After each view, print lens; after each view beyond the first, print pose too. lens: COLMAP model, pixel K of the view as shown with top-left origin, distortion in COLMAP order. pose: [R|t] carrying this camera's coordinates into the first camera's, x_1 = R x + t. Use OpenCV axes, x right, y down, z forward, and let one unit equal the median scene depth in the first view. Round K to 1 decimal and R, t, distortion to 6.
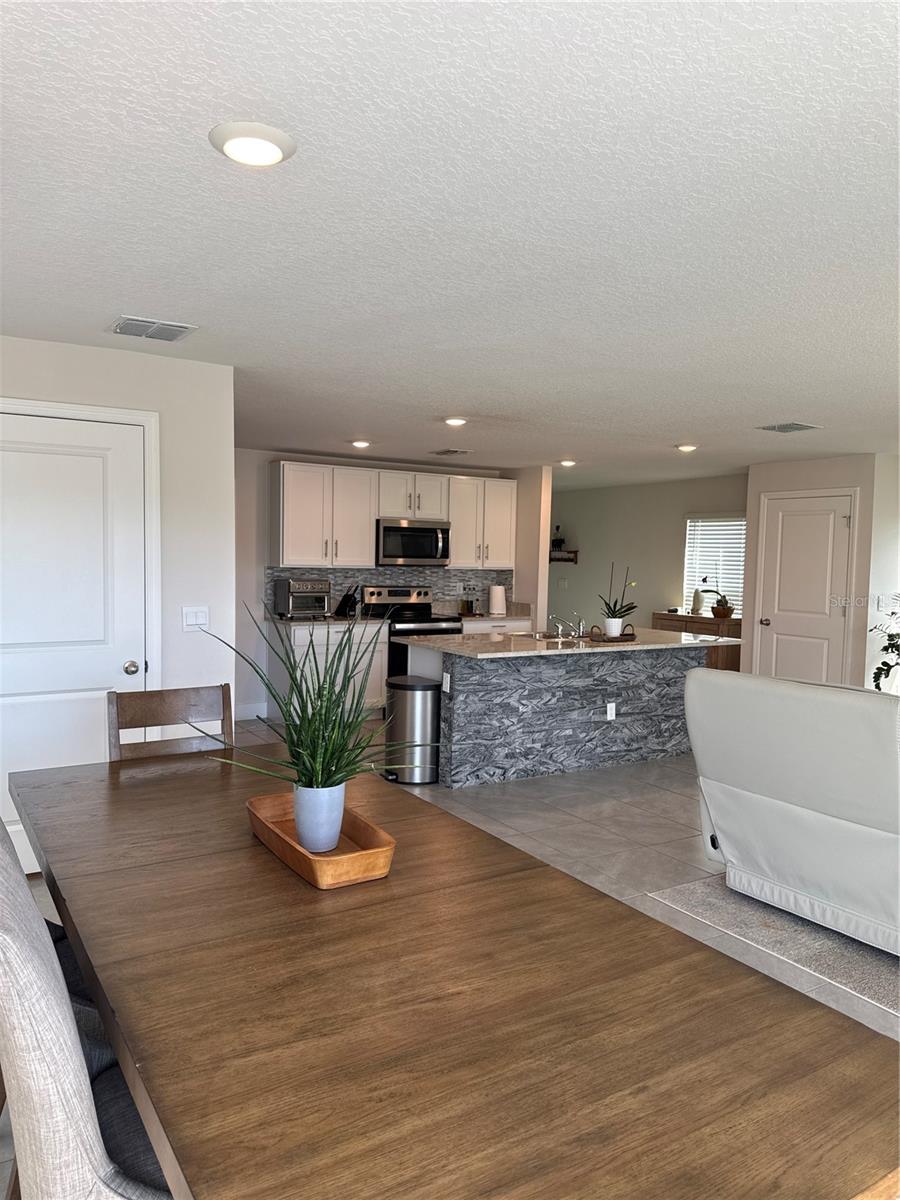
lens RADIAL K [[848.9, 0, 451.2], [0, 848.9, 600.4], [0, 0, 1]] dist [0.069993, -0.084287]
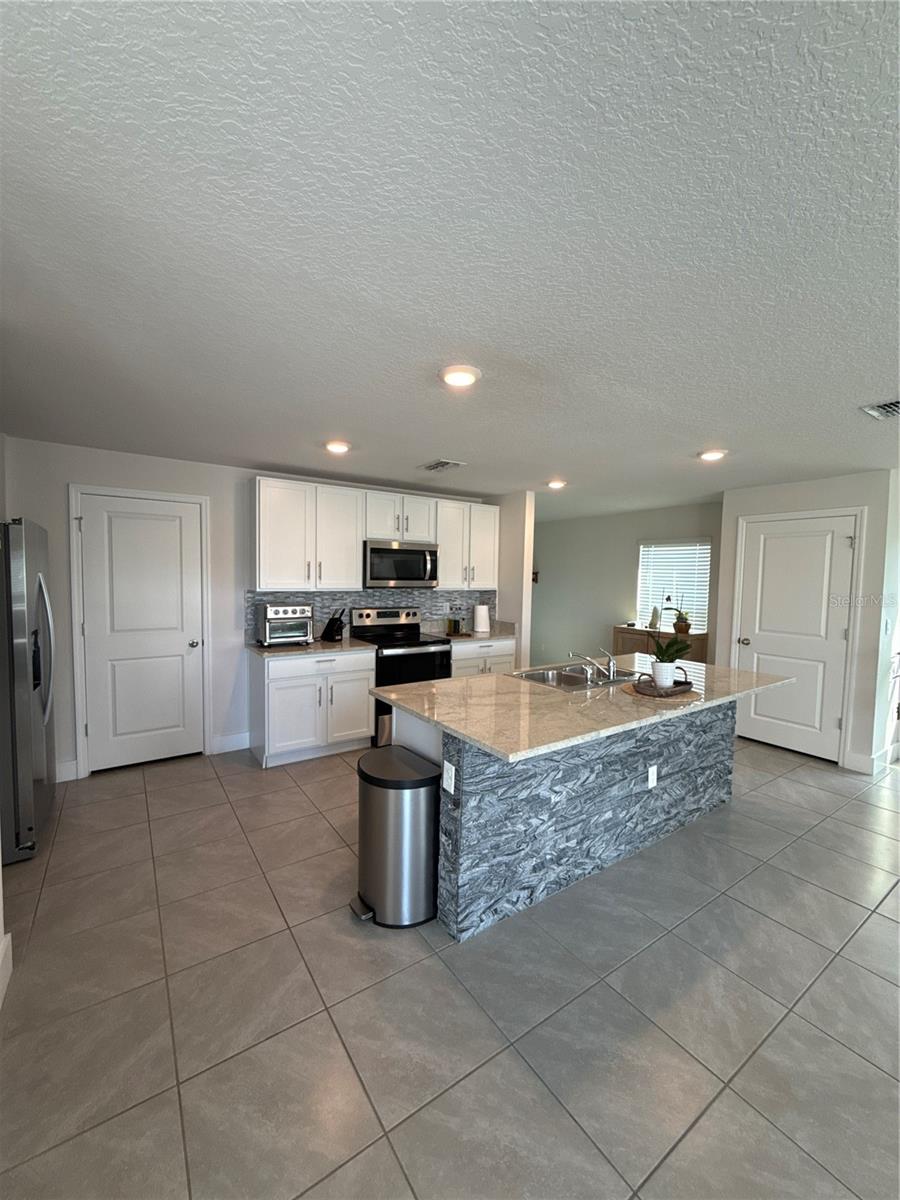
lens RADIAL K [[482.2, 0, 453.9], [0, 482.2, 603.3], [0, 0, 1]] dist [-0.002776, 0.001393]
pose [[0.998485, -0.006347, 0.054659, -0.019565], [0.006017, 0.999963, 0.006196, -0.035221], [-0.054697, -0.005857, 0.998486, 0.584102]]
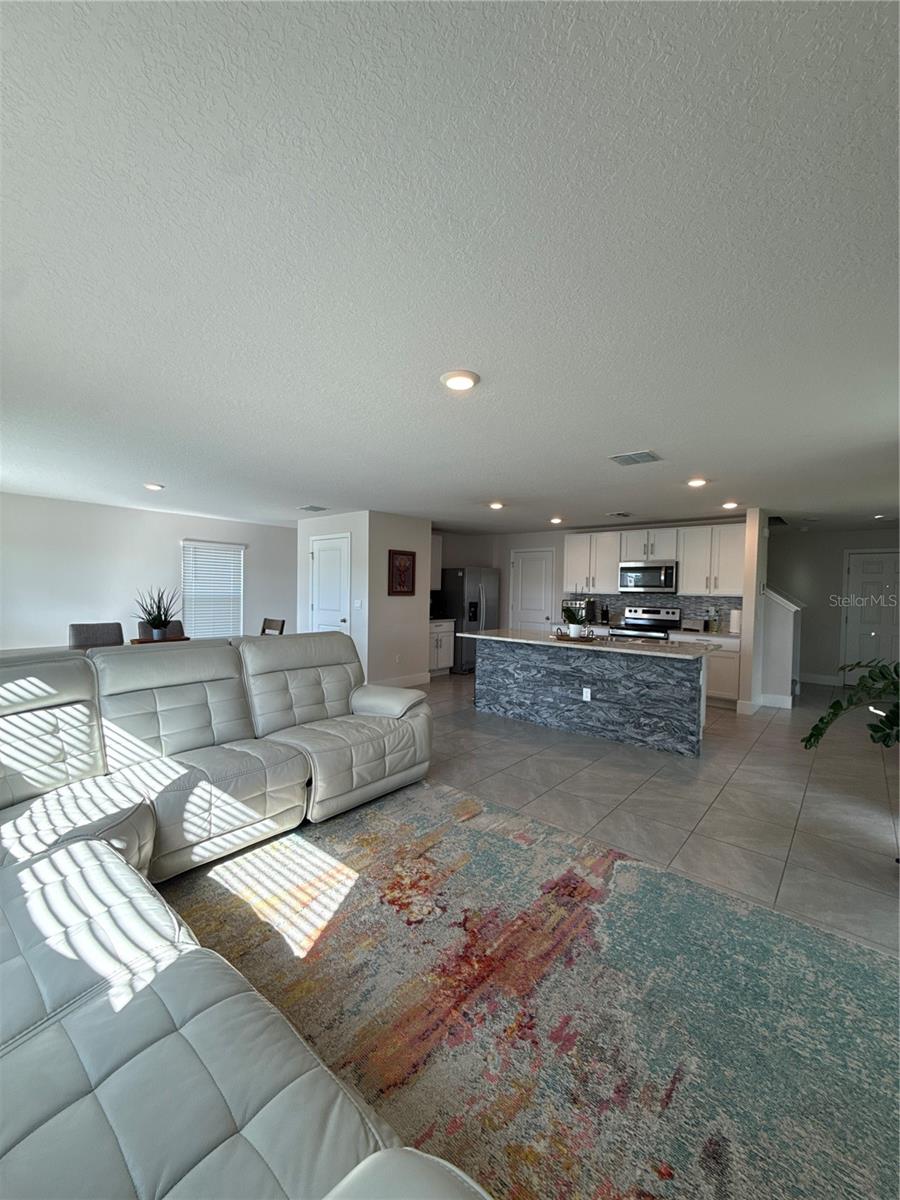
lens RADIAL K [[482.2, 0, 447.6], [0, 482.2, 599.9], [0, 0, 1]] dist [-0.002776, 0.001393]
pose [[0.307462, 0.009258, -0.951515, 0.874000], [-0.062330, 0.998001, -0.010431, 0.002505], [0.949517, 0.062515, 0.307424, 0.563942]]
